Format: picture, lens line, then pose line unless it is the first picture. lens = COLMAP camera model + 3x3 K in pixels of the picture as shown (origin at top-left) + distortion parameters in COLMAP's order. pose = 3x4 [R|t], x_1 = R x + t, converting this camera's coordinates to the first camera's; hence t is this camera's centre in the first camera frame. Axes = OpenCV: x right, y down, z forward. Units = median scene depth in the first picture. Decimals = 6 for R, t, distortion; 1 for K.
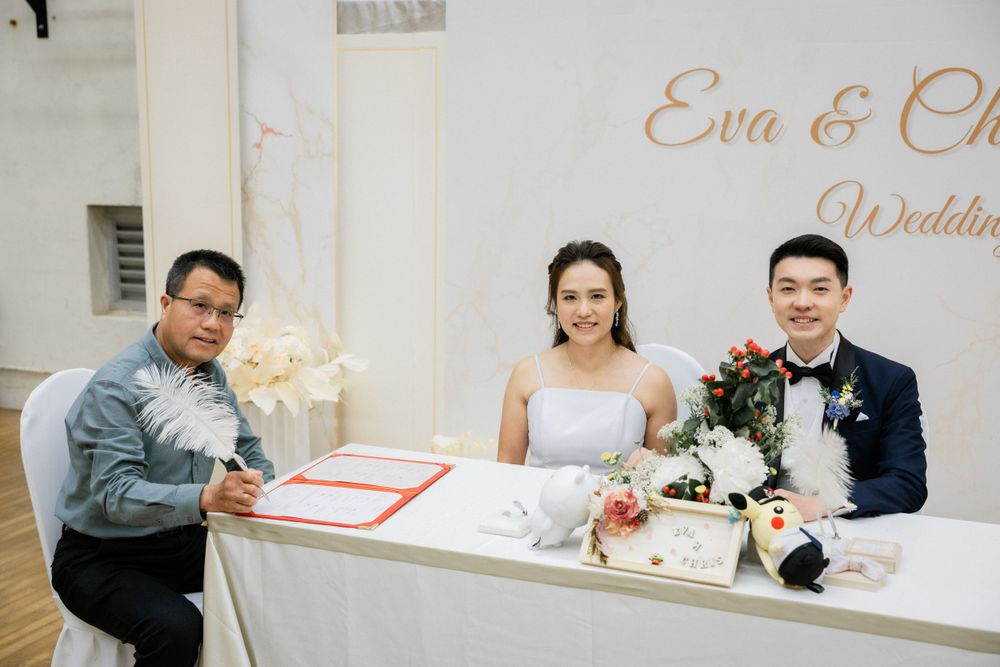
lens RADIAL K [[1299.4, 0, 503.9], [0, 1299.4, 327.6], [0, 0, 1]] dist [-0.013835, 0.000000]
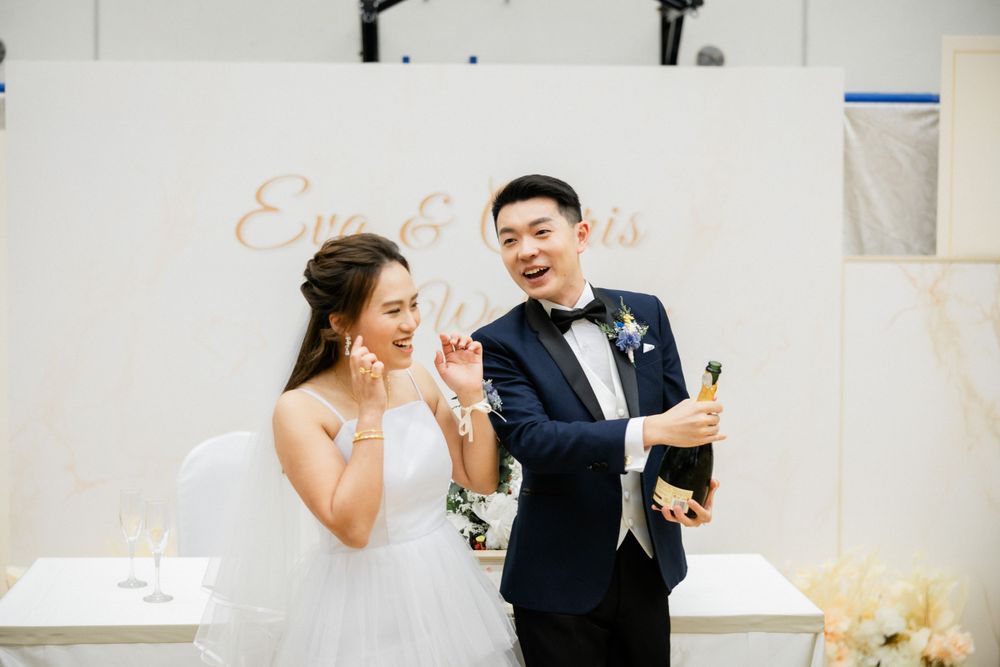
lens RADIAL K [[1611.5, 0, 500.2], [0, 1611.5, 323.7], [0, 0, 1]] dist [0.032652, 0.000000]
pose [[0.879826, -0.030761, 0.474299, -0.316280], [0.072868, 0.994836, -0.070649, 0.020711], [-0.469677, 0.096720, 0.877524, -0.192021]]
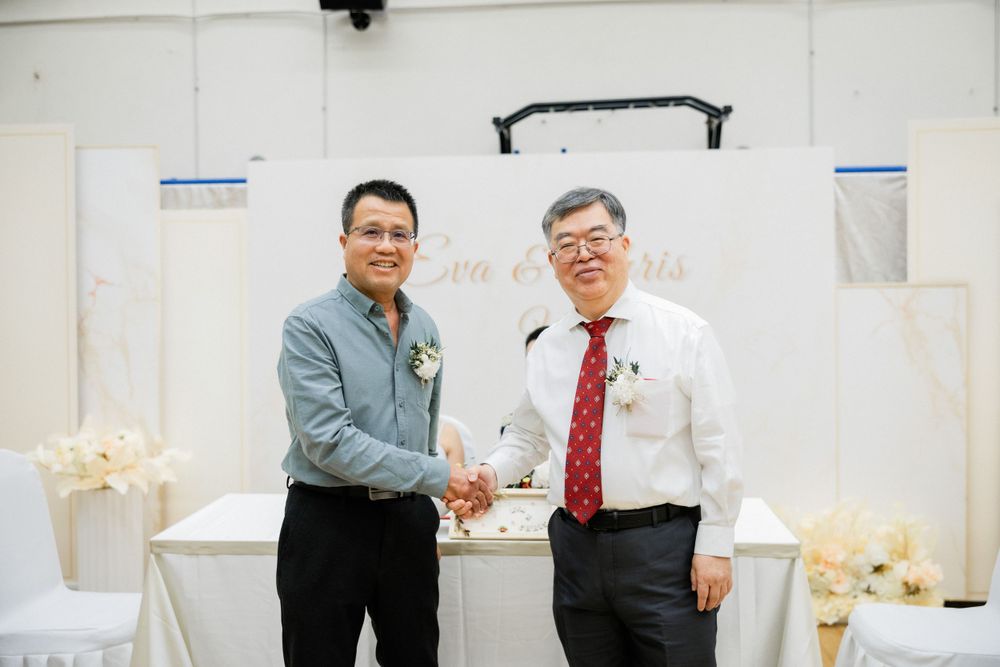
lens RADIAL K [[973.3, 0, 513.2], [0, 973.3, 324.8], [0, 0, 1]] dist [-0.004924, 0.000000]
pose [[0.939309, -0.018700, 0.342561, -0.151554], [0.067750, 0.988961, -0.131783, 0.056492], [-0.336315, 0.146994, 0.930207, -0.050870]]
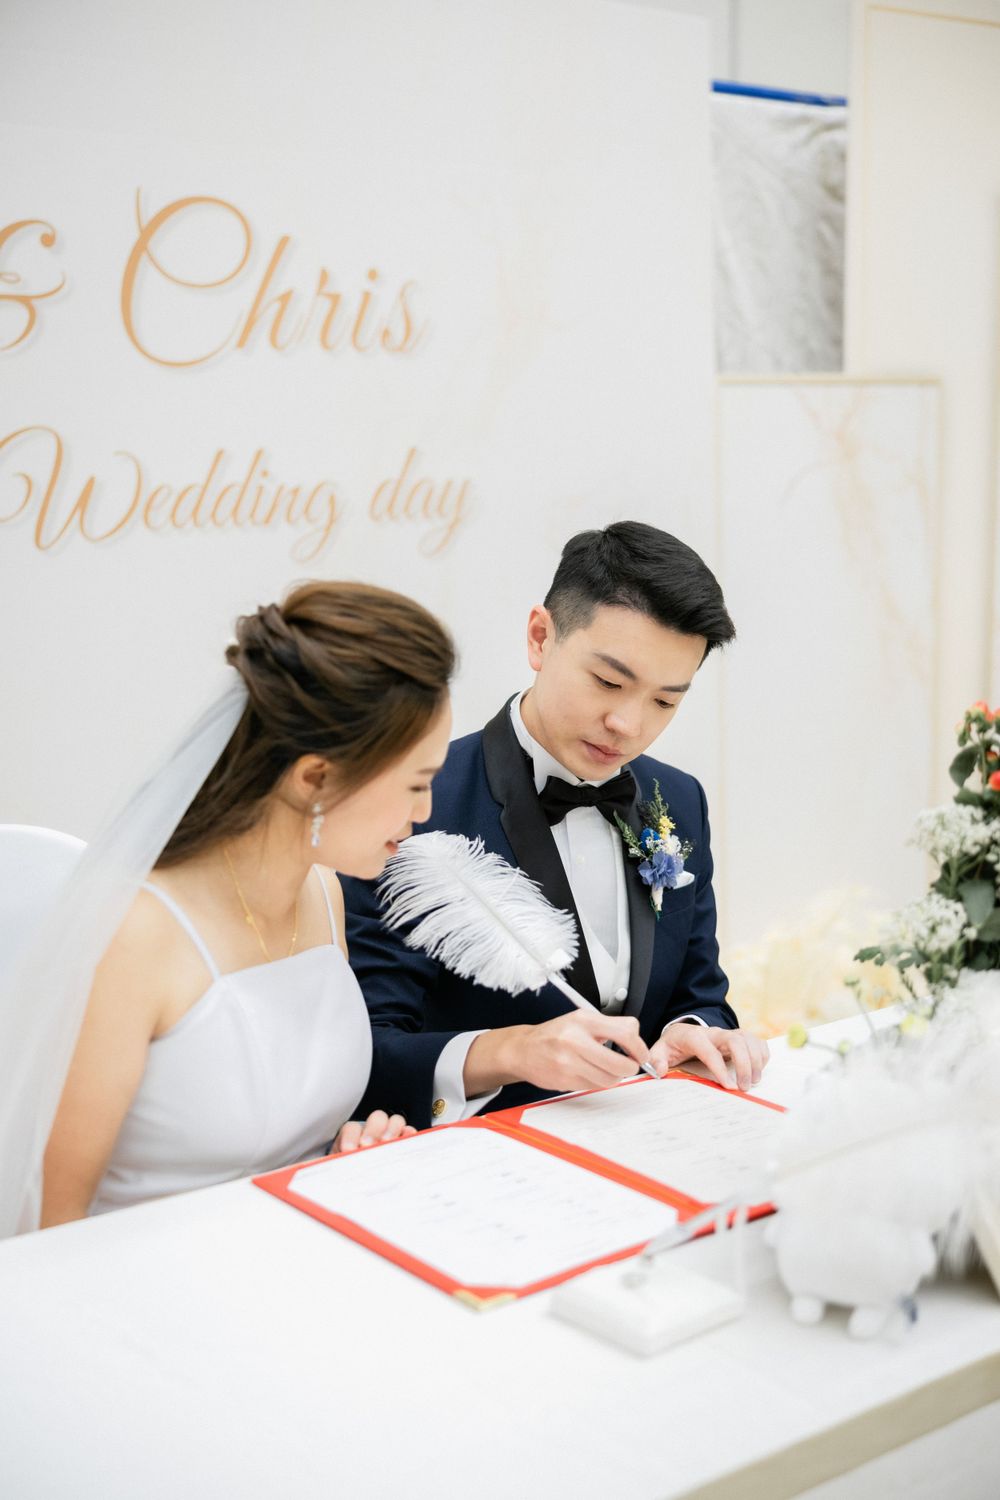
lens RADIAL K [[2052.7, 0, 501.6], [0, 2052.7, 755.7], [0, 0, 1]] dist [0.042000, 0.000000]
pose [[0.451509, -0.142142, 0.880872, -0.320266], [0.162866, 0.983773, 0.075266, -0.024585], [-0.877277, 0.109481, 0.467332, 0.507999]]
